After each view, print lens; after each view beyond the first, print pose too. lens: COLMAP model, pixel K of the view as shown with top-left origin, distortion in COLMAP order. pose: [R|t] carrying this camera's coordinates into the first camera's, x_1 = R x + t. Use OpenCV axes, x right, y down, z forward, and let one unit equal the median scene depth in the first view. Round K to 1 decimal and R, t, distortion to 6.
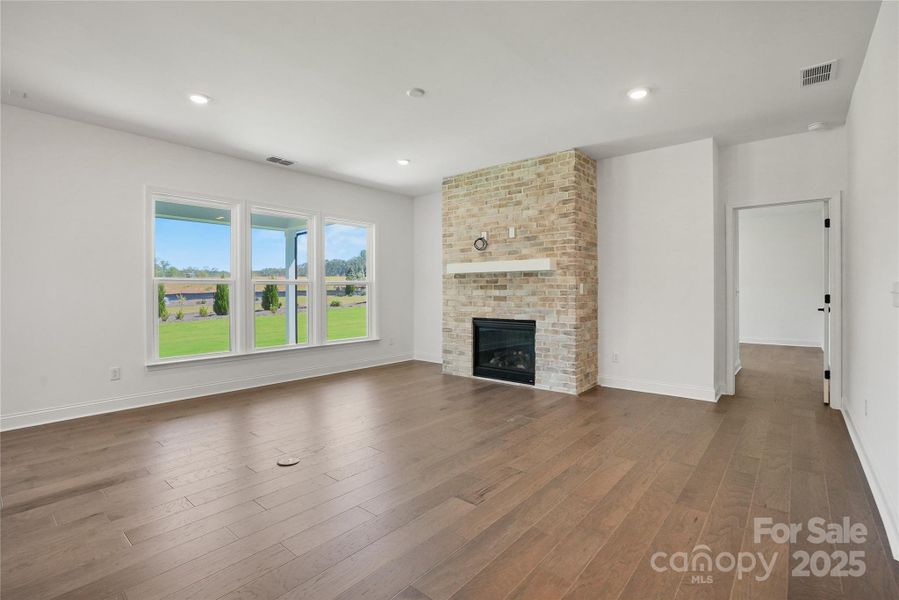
lens RADIAL K [[413.9, 0, 448.5], [0, 413.9, 296.9], [0, 0, 1]] dist [0.000364, -0.000035]
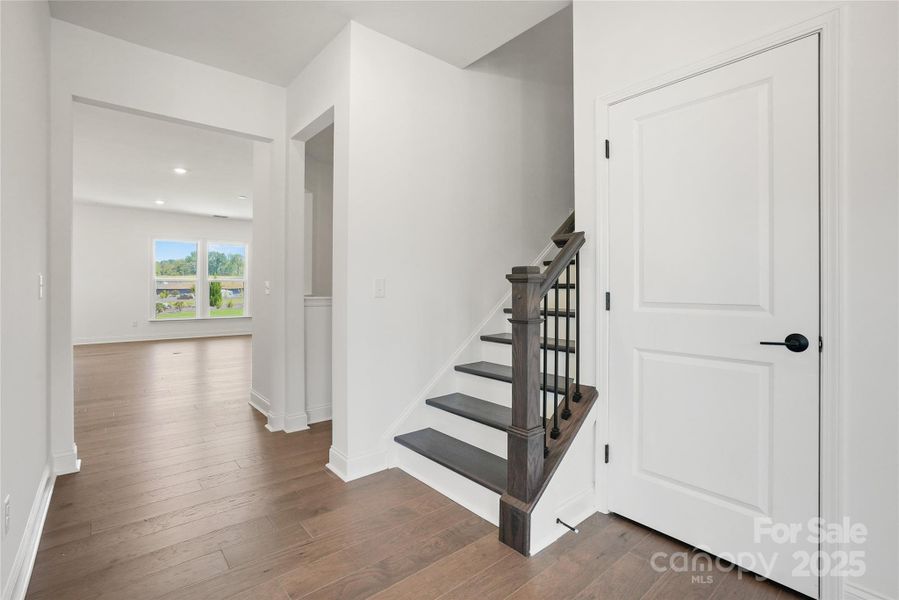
lens RADIAL K [[413.9, 0, 450.8], [0, 413.9, 295.3], [0, 0, 1]] dist [0.000364, -0.000035]
pose [[0.985081, 0.004421, -0.172033, 0.973698], [-0.003663, 0.999982, 0.004723, 0.016863], [0.172051, -0.004022, 0.985080, -0.690271]]
